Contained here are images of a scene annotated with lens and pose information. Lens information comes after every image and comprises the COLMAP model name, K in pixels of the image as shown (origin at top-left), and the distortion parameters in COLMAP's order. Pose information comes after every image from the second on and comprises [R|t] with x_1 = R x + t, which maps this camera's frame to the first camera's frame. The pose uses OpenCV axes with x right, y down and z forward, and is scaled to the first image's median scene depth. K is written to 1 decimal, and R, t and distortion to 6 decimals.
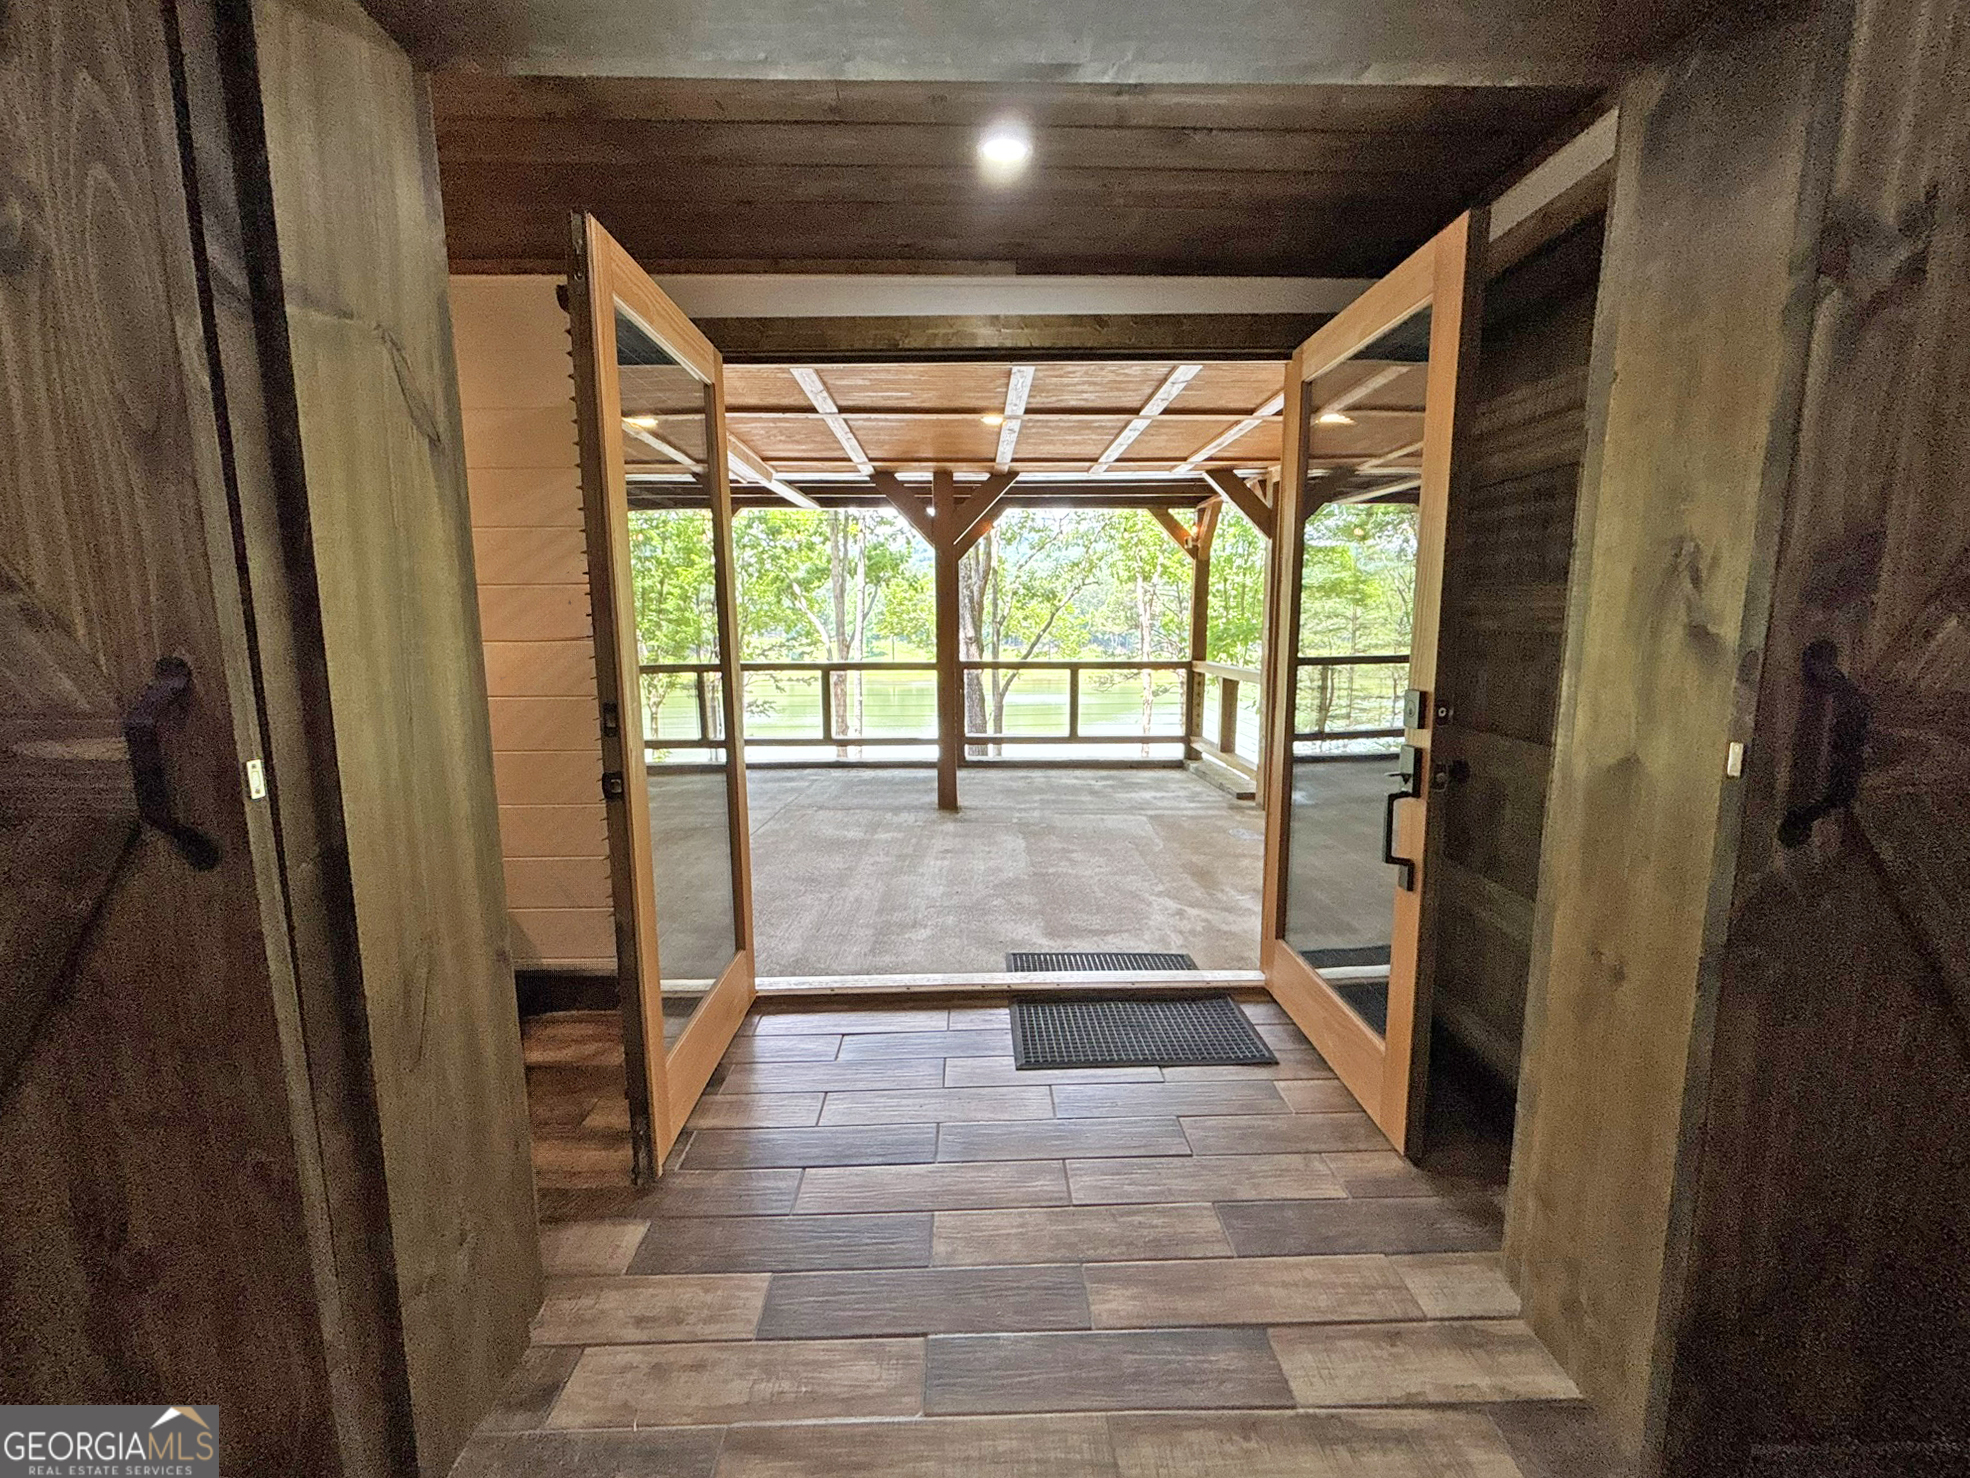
lens RADIAL K [[816.2, 0, 985.0], [0, 816.2, 739.0], [0, 0, 1]] dist [-0.002283, -0.000341]
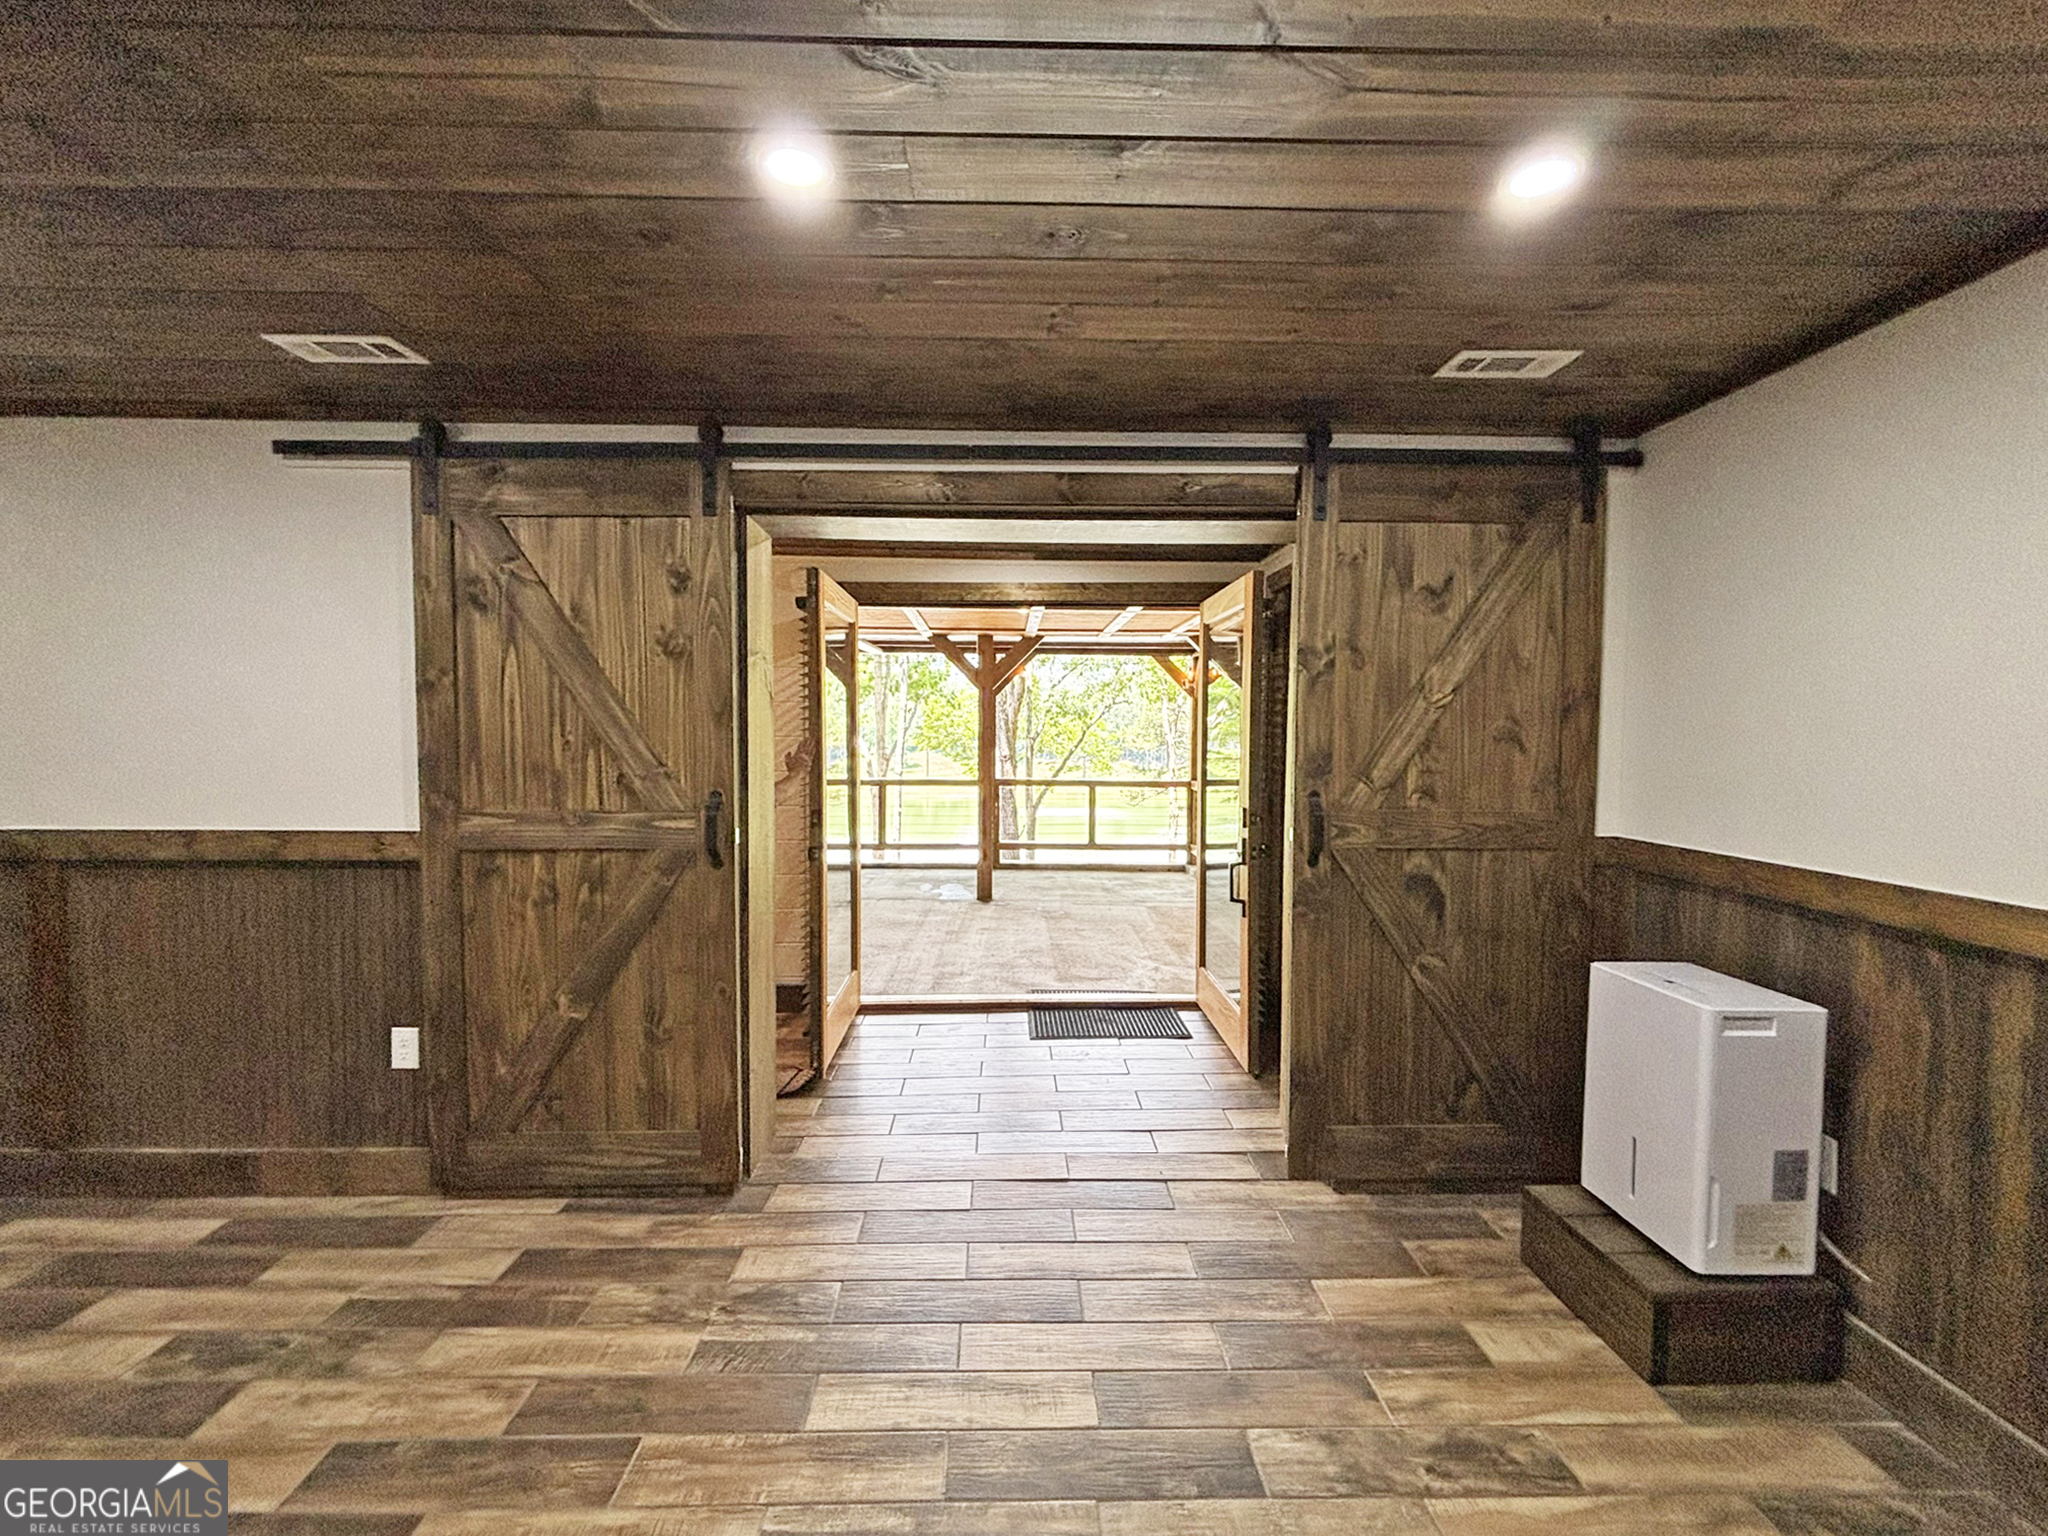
lens RADIAL K [[848.5, 0, 1024.0], [0, 848.5, 768.0], [0, 0, 1]] dist [-0.002283, -0.000341]
pose [[0.999936, 0.010487, 0.004129, 0.005765], [-0.010018, 0.994870, -0.100669, 0.016295], [-0.005163, 0.100621, 0.994911, -0.297456]]
